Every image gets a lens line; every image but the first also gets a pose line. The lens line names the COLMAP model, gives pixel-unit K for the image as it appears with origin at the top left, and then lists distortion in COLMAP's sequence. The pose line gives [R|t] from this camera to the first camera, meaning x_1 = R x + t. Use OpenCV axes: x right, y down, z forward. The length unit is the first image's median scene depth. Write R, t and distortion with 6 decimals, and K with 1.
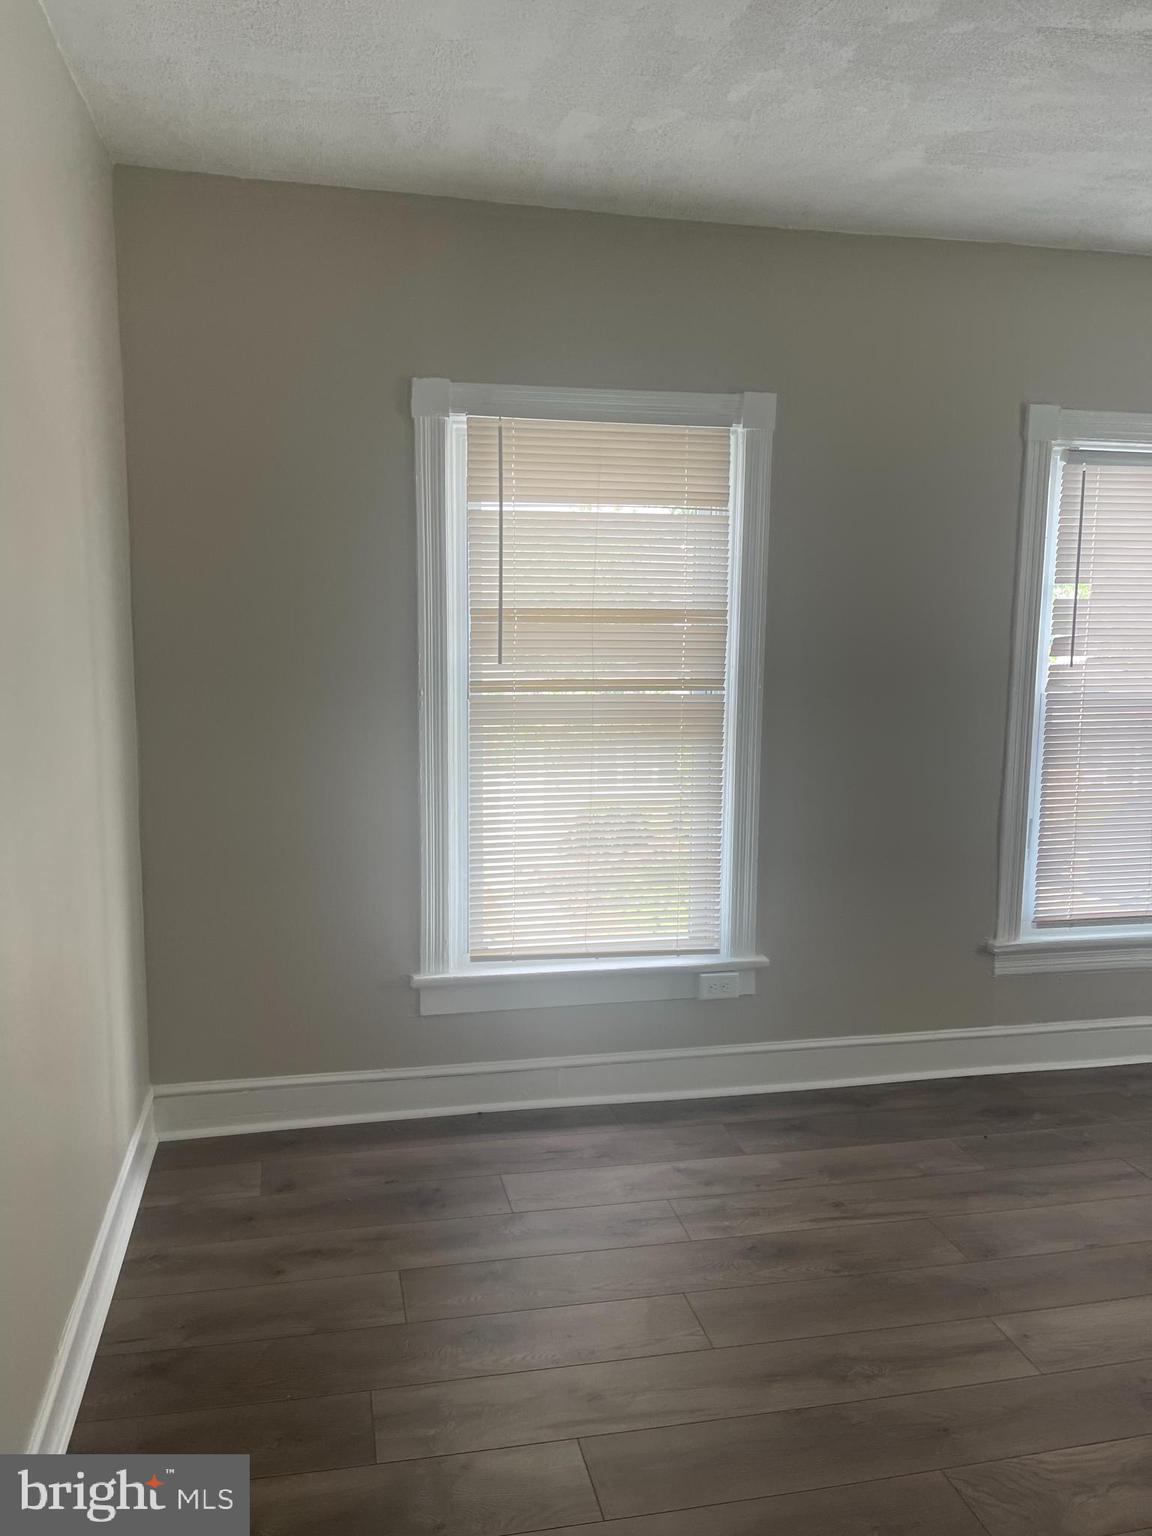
lens RADIAL K [[1160.7, 0, 566.6], [0, 1160.7, 758.0], [0, 0, 1]] dist [0.057614, -0.067377]
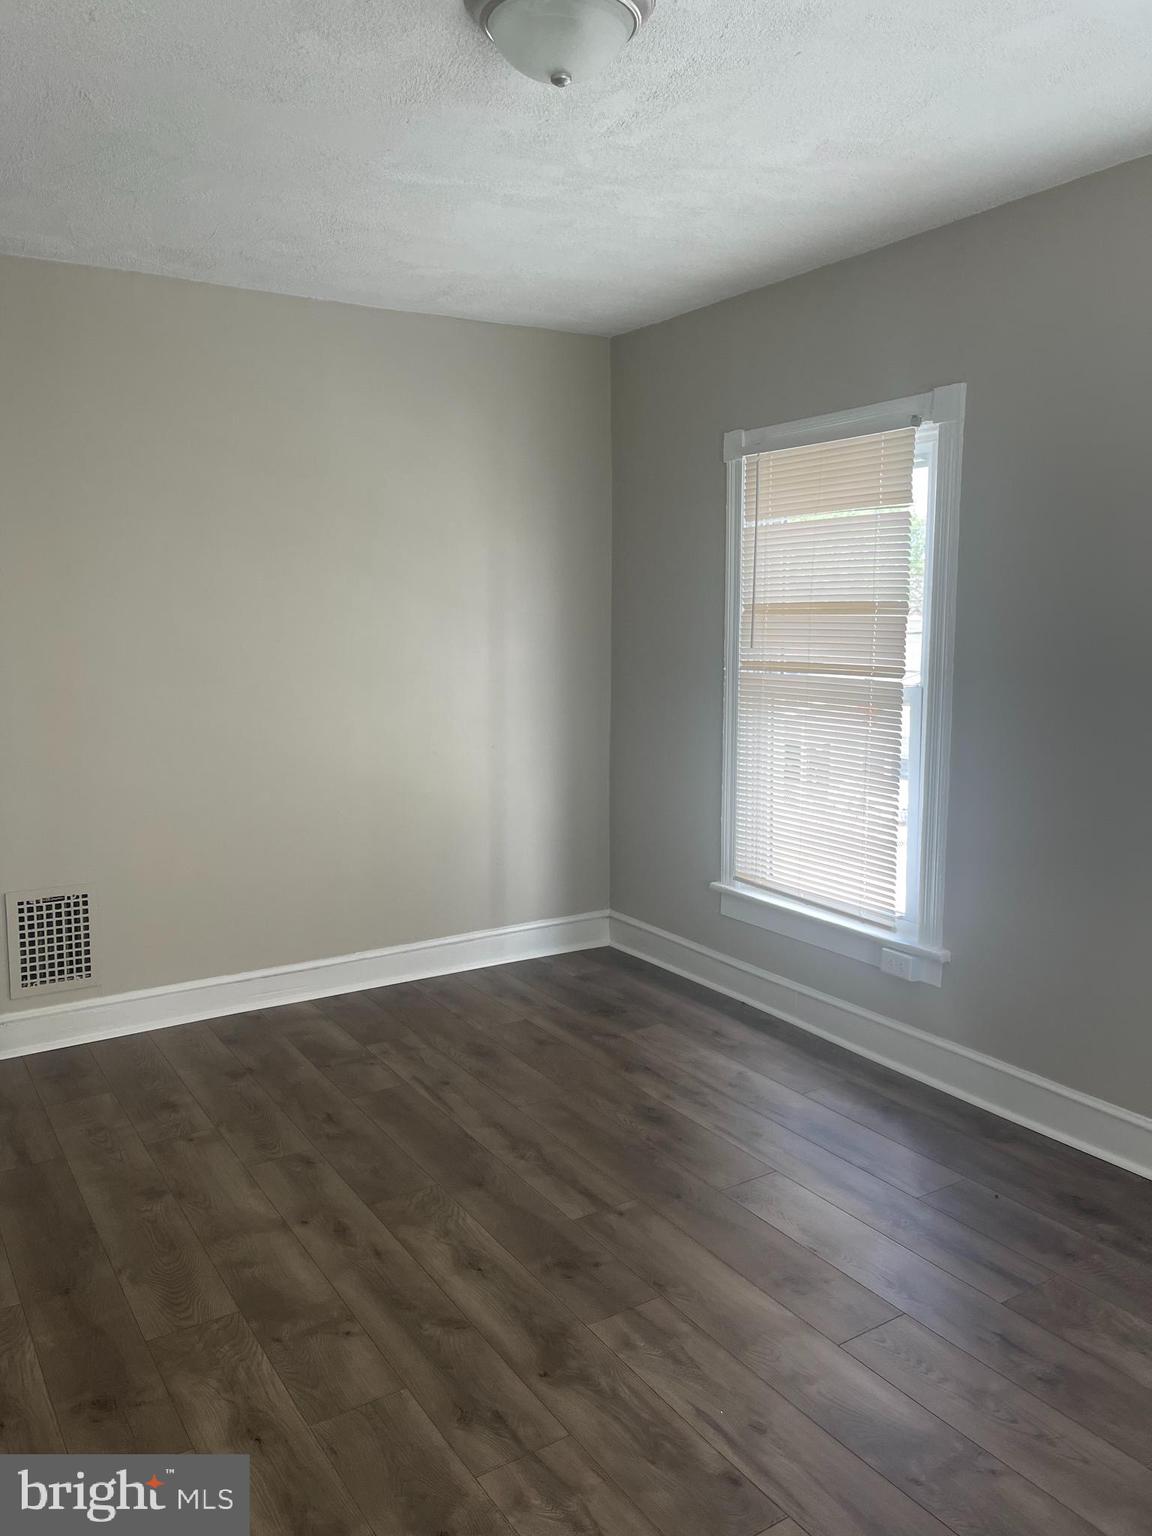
lens RADIAL K [[1160.7, 0, 554.9], [0, 1160.7, 759.8], [0, 0, 1]] dist [0.057614, -0.067377]
pose [[0.341969, 0.112272, -0.932980, 1.040504], [-0.110735, 0.990734, 0.078633, -0.034871], [0.933164, 0.076424, 0.351233, 0.356563]]
